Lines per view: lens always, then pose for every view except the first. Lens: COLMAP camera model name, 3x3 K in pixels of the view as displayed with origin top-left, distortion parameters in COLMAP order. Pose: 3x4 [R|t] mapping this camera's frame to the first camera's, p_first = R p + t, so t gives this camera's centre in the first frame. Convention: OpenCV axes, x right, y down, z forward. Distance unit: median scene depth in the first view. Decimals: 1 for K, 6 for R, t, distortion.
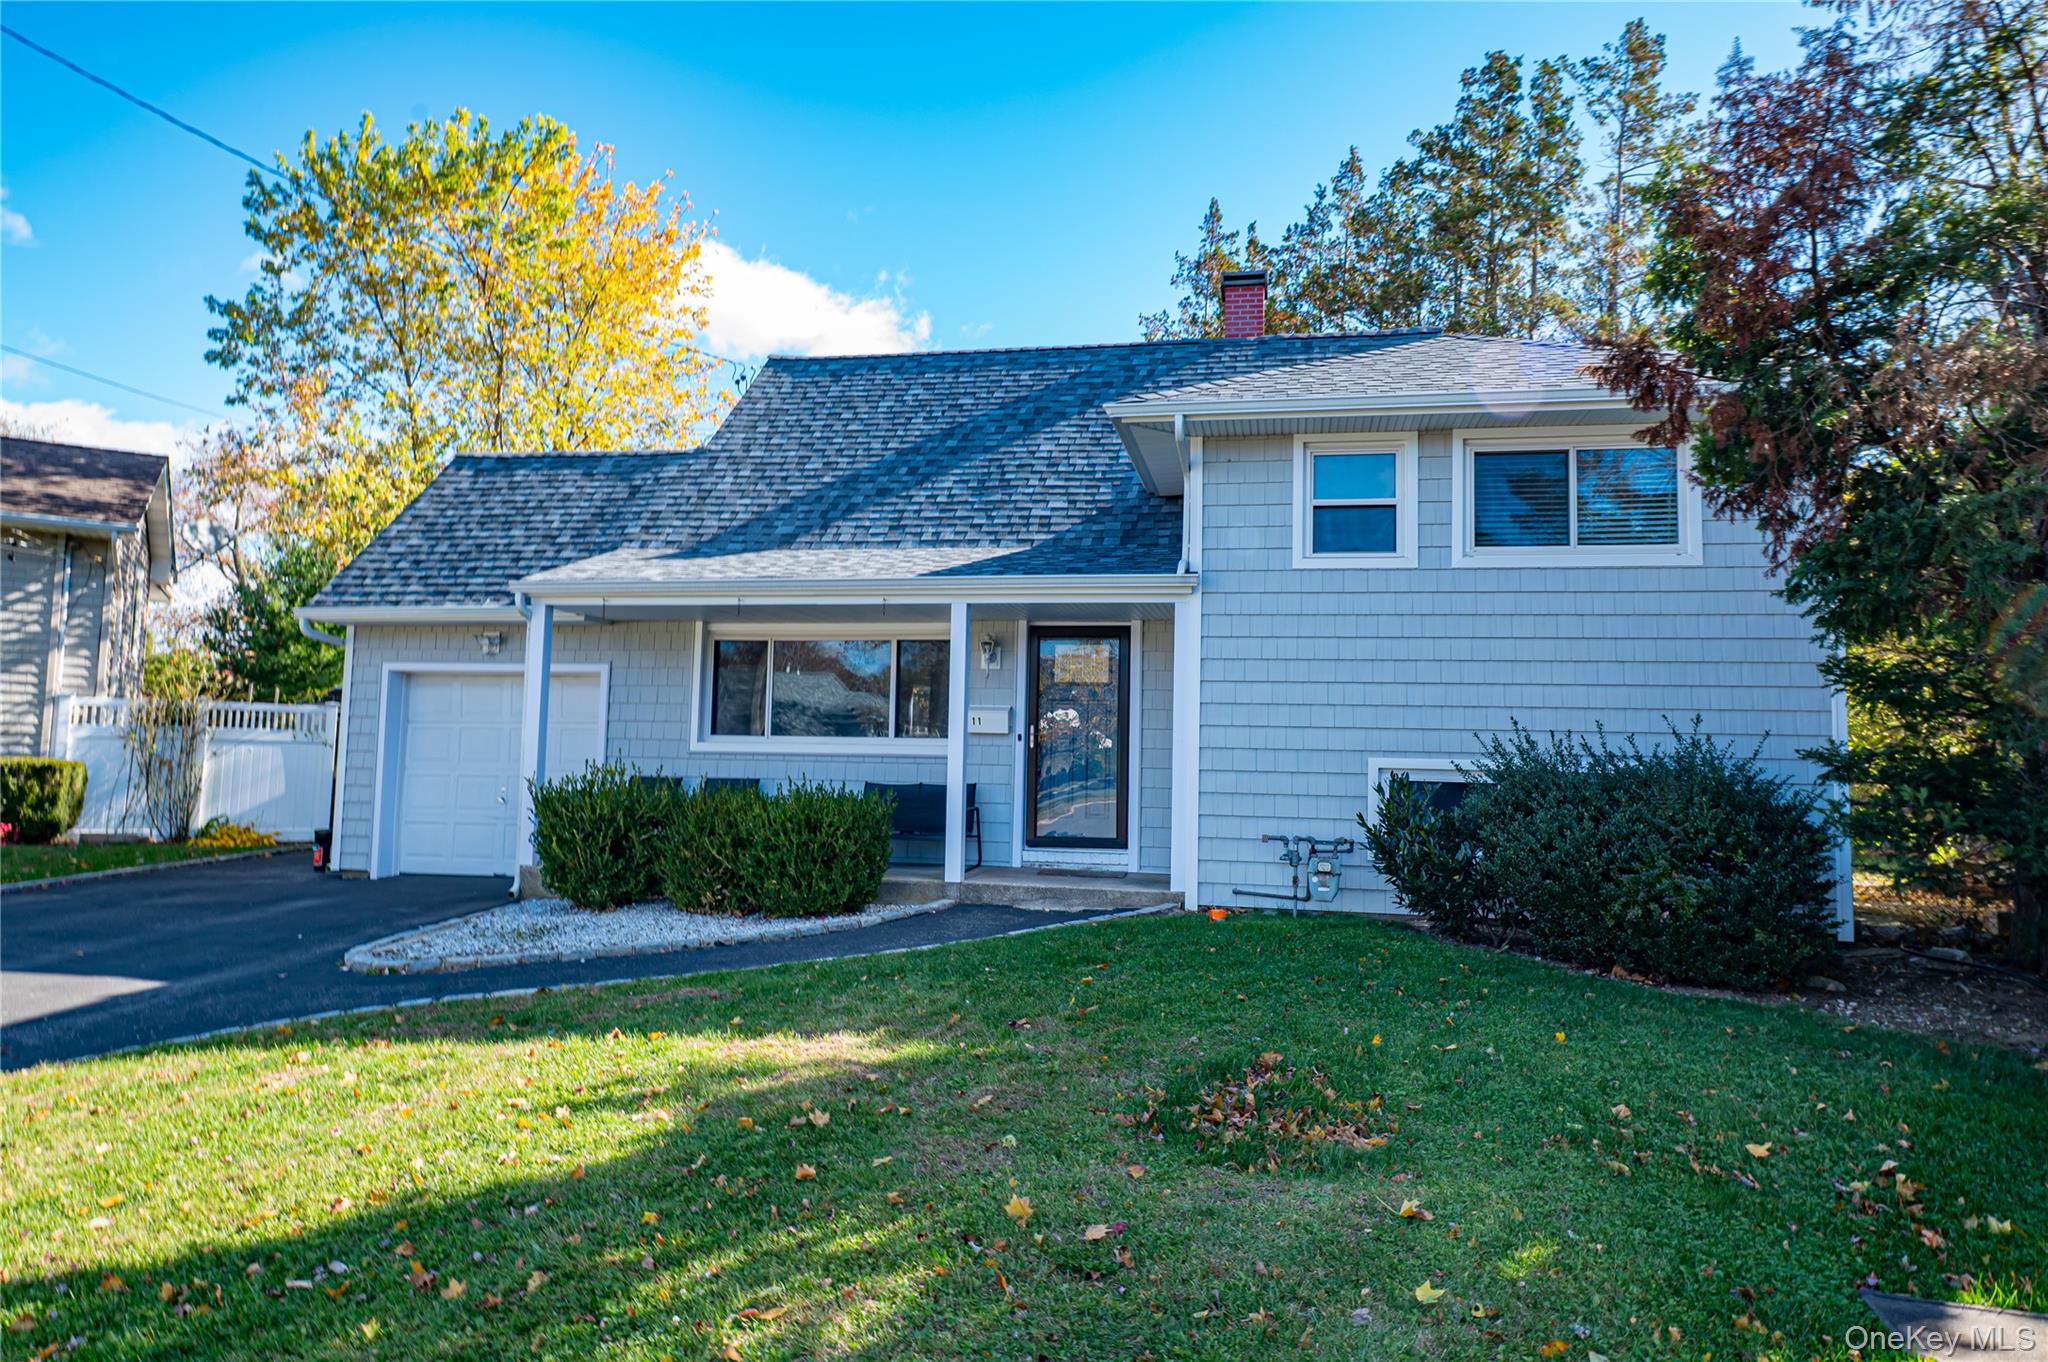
lens RADIAL K [[1303.8, 0, 1027.8], [0, 1303.8, 677.2], [0, 0, 1]] dist [-0.001142, -0.048320]
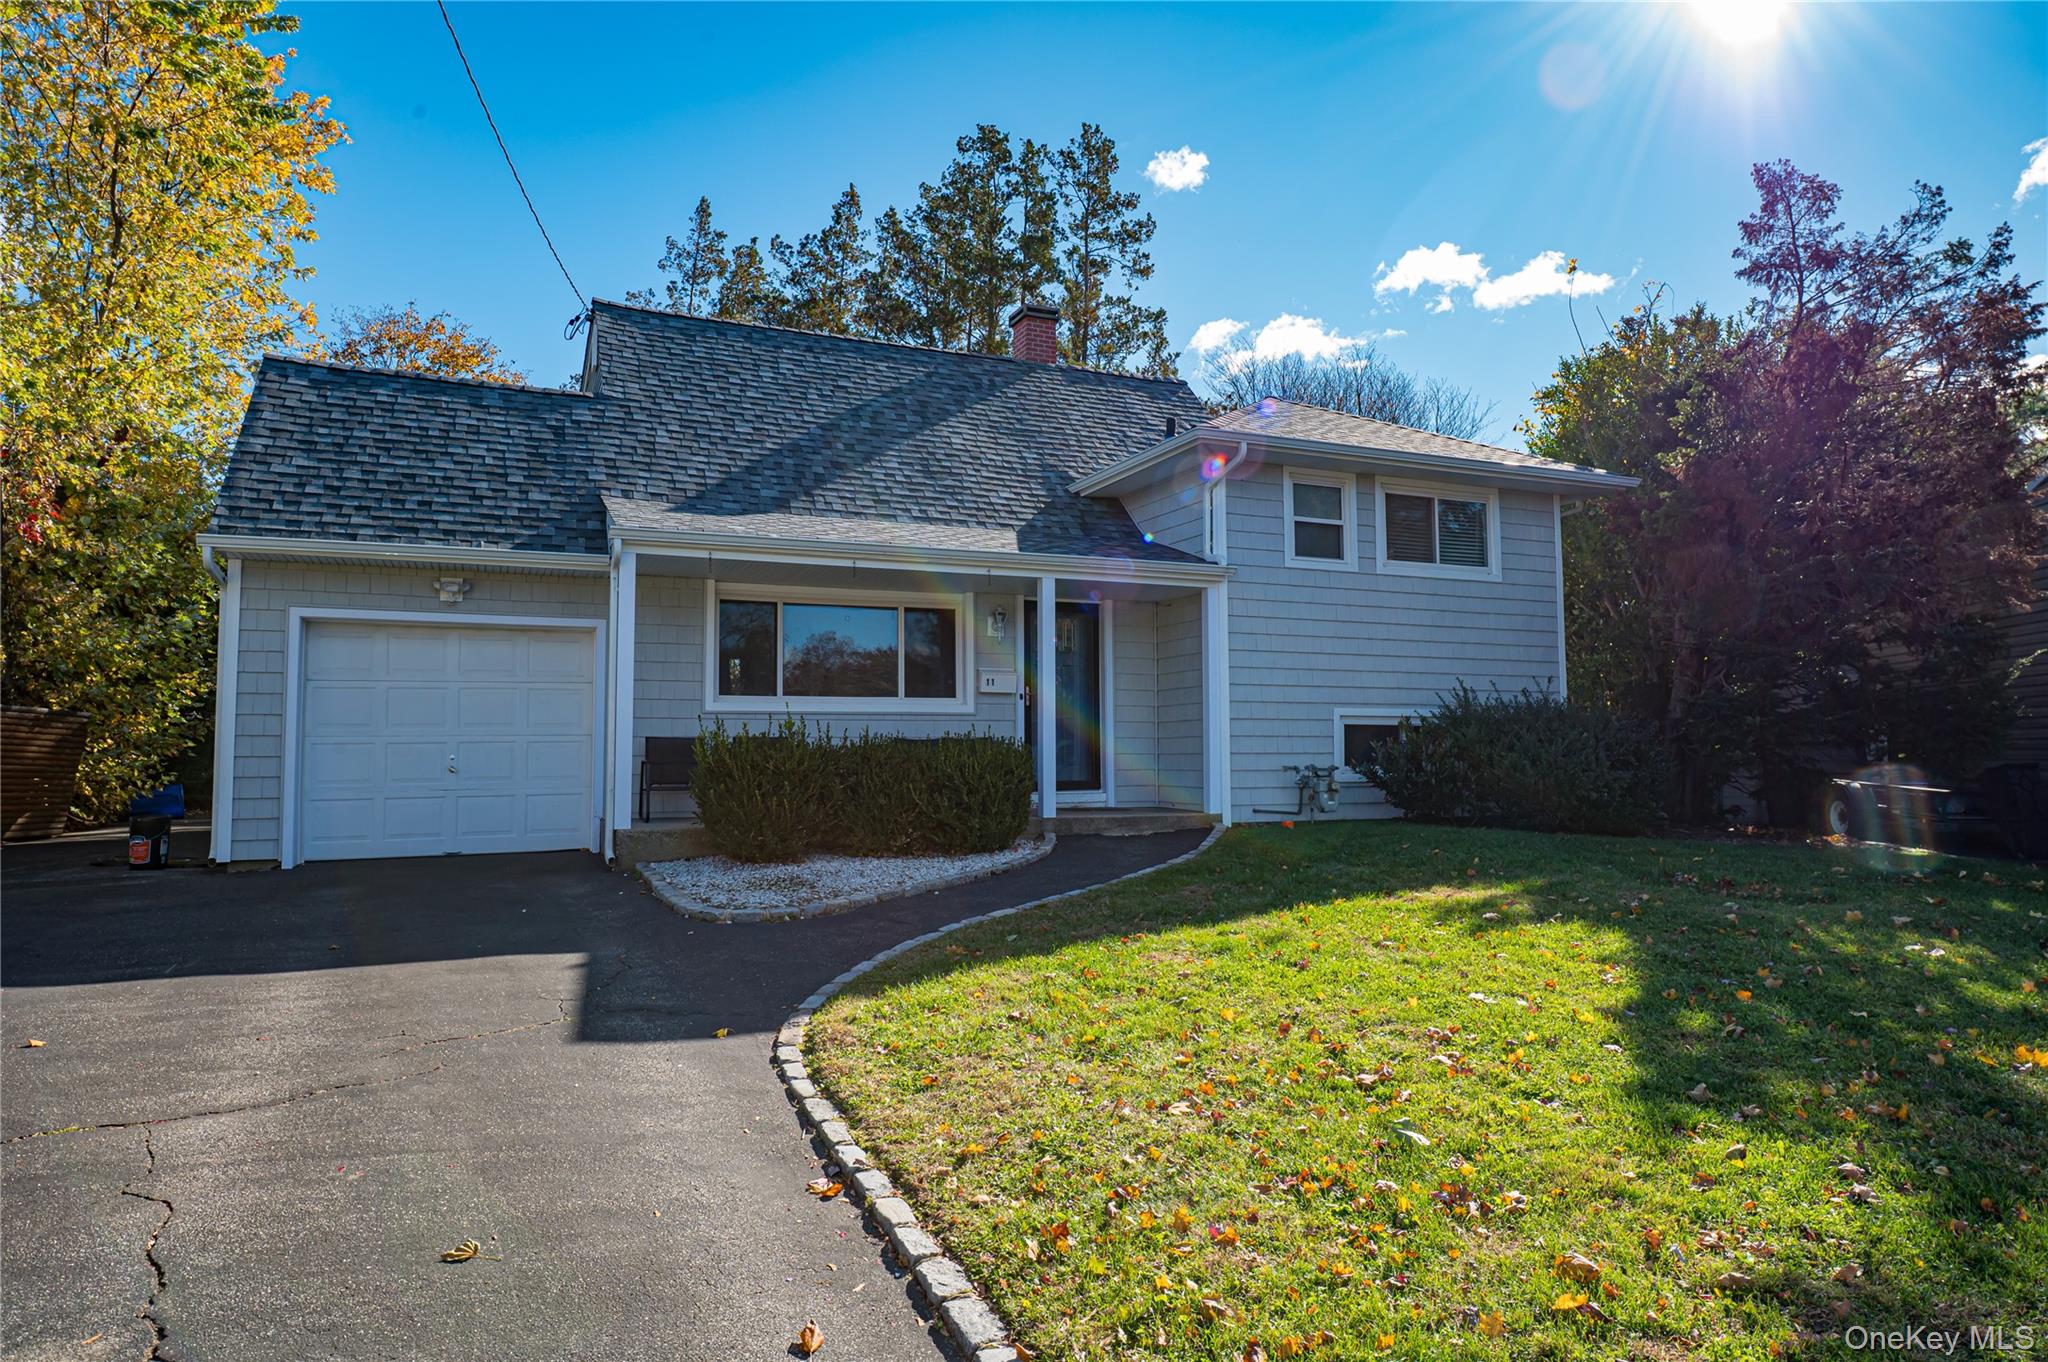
lens RADIAL K [[1303.8, 0, 1027.8], [0, 1303.8, 677.2], [0, 0, 1]] dist [-0.001142, -0.048320]
pose [[0.806612, 0.012946, 0.590940, -0.786123], [-0.017139, 0.999852, 0.001489, 0.031527], [-0.590833, -0.011329, 0.806714, 0.077941]]
